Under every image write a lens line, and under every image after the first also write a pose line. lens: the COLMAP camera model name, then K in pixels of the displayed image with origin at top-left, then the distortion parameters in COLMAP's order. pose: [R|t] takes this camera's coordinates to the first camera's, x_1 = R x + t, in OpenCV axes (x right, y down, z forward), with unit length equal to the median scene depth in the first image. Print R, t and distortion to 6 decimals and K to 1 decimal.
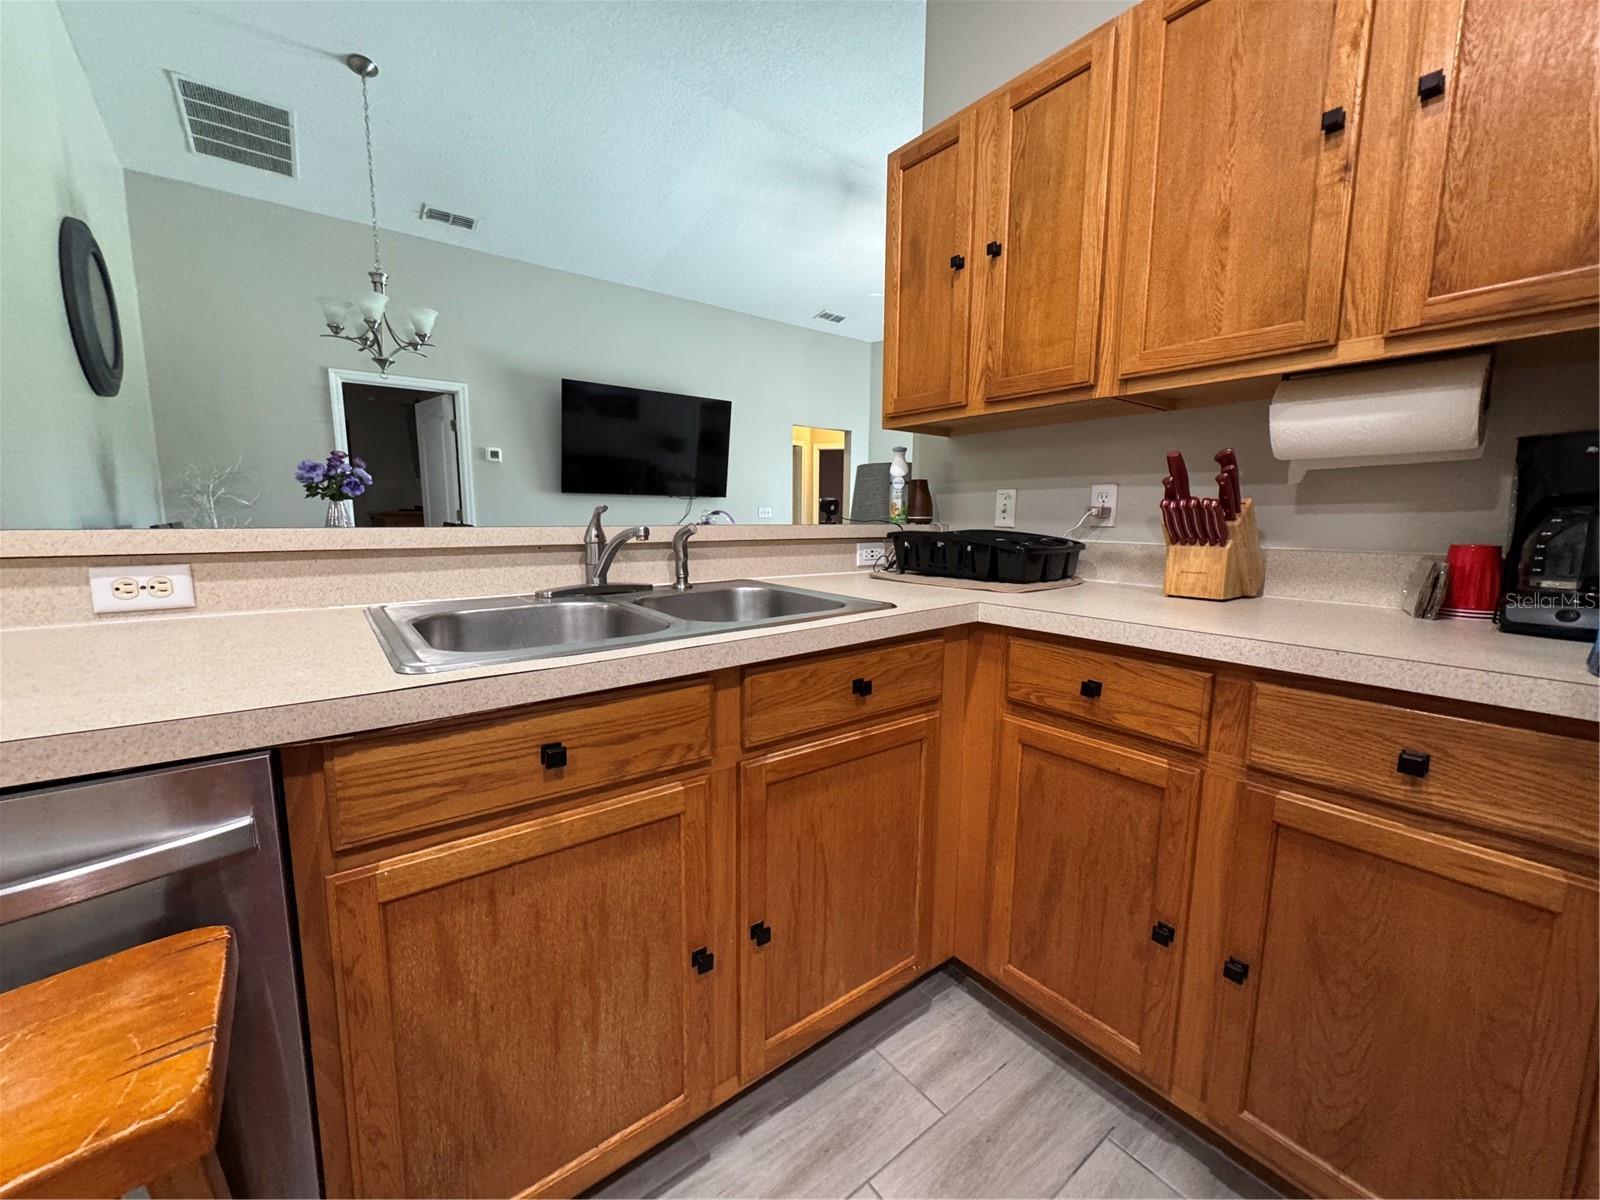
lens RADIAL K [[640.3, 0, 799.7], [0, 640.3, 603.5], [0, 0, 1]] dist [-0.003608, 0.000029]
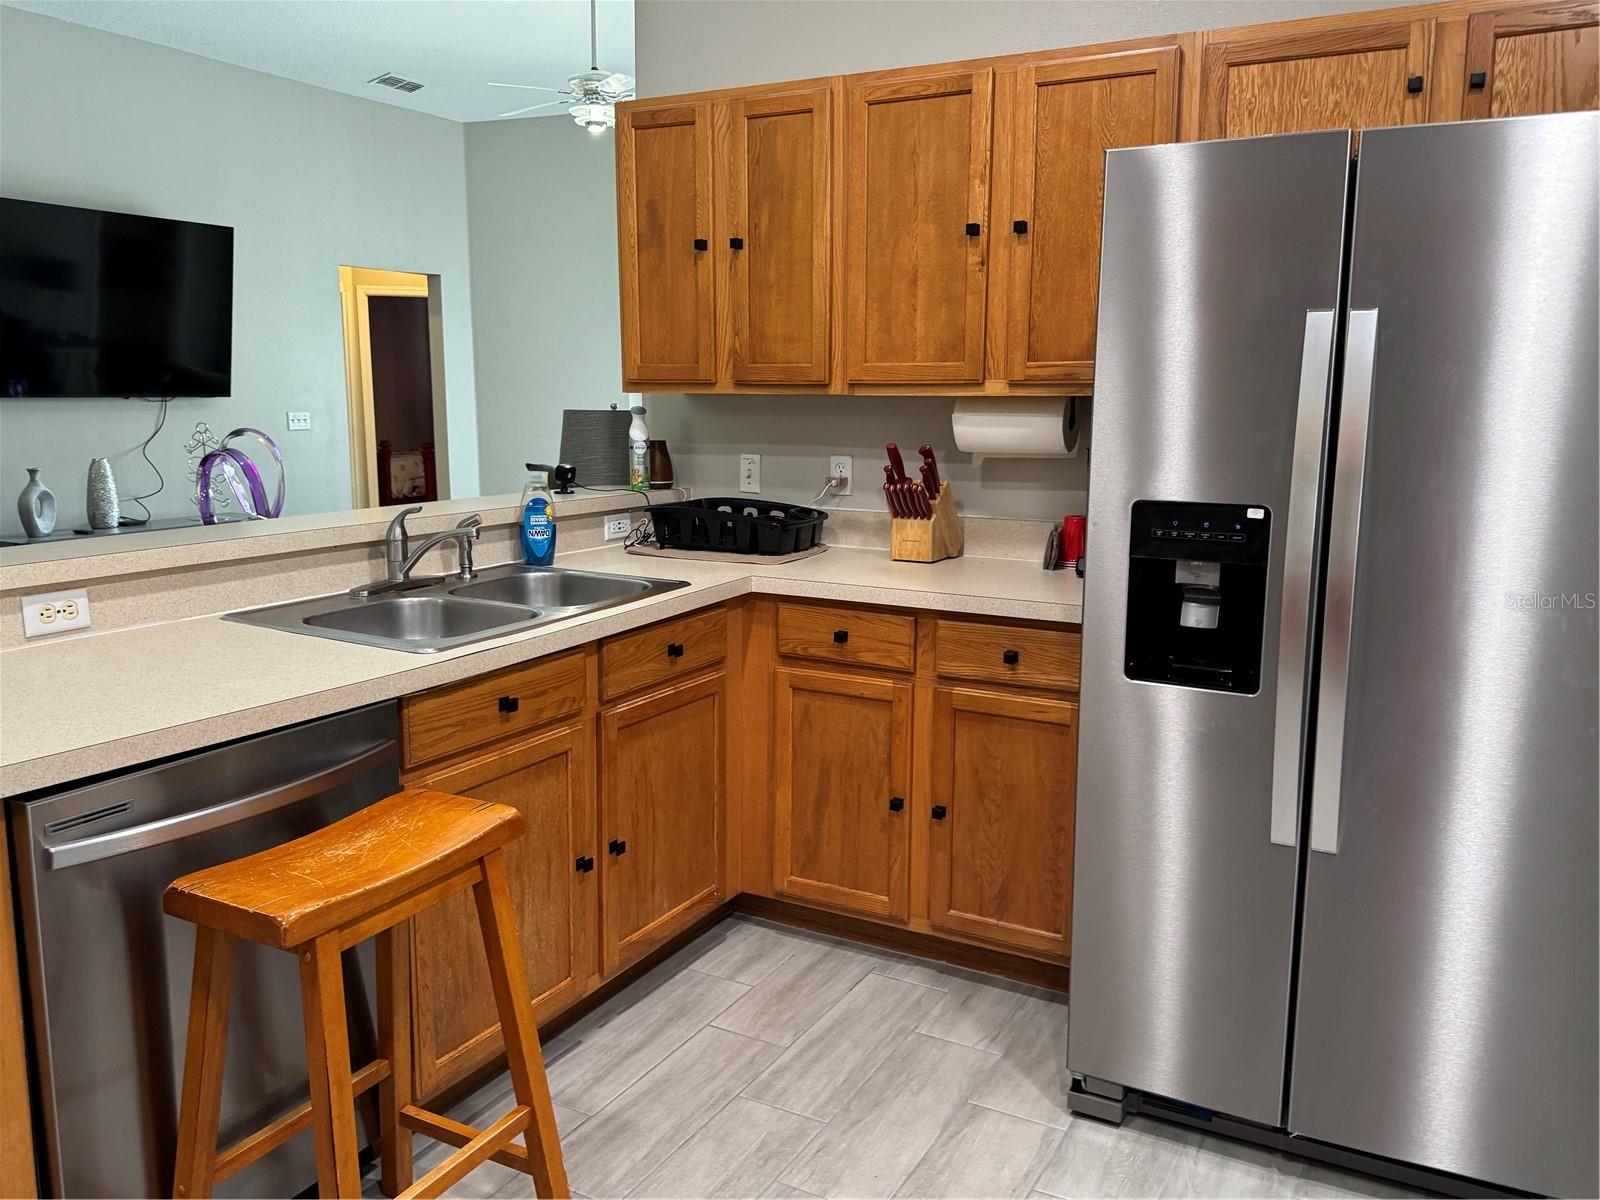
lens RADIAL K [[1308.2, 0, 809.3], [0, 1308.2, 594.2], [0, 0, 1]] dist [0.093538, -0.101966]
pose [[0.913886, -0.066884, 0.400423, -0.668863], [0.054740, 0.997629, 0.041705, -0.069790], [-0.402263, -0.016195, 0.915381, -1.421057]]
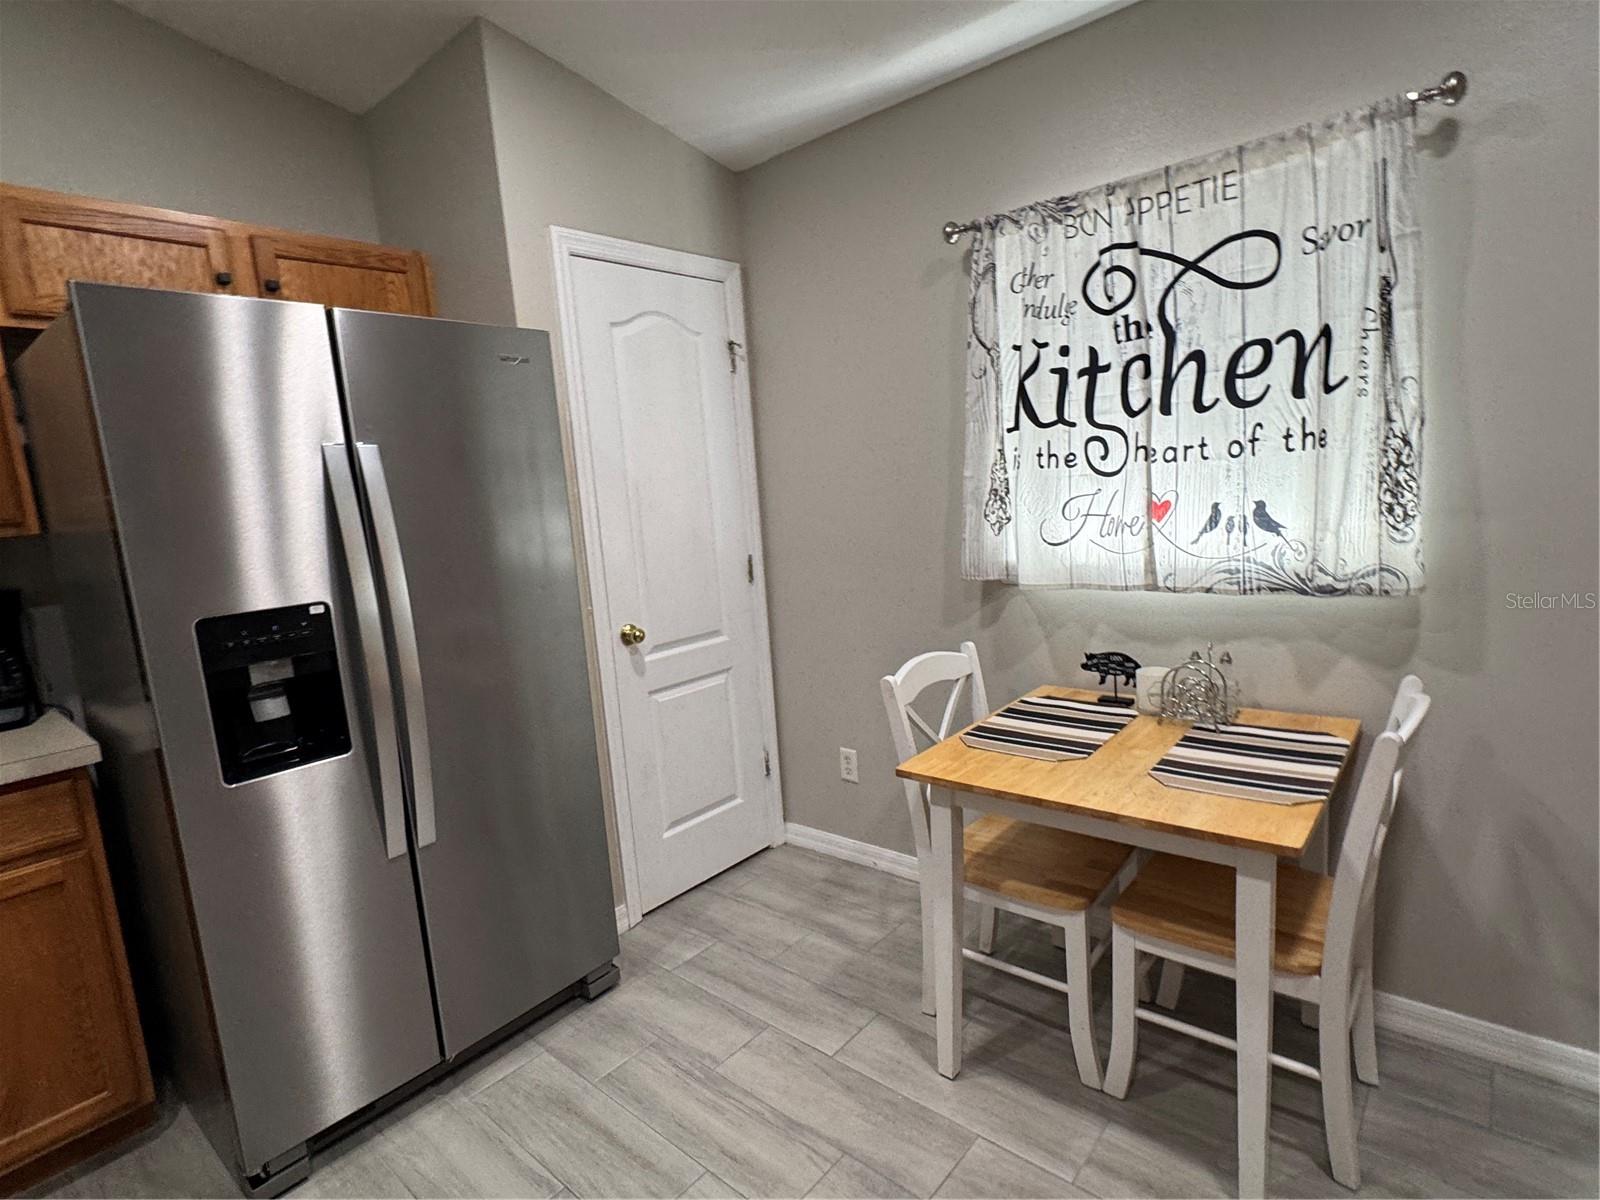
lens RADIAL K [[832.0, 0, 794.0], [0, 832.0, 609.4], [0, 0, 1]] dist [-0.005773, 0.004968]
pose [[-0.211717, -0.141110, 0.967090, -0.885123], [0.195672, 0.963367, 0.183404, -0.175012], [-0.957543, 0.228062, -0.176349, -0.460012]]
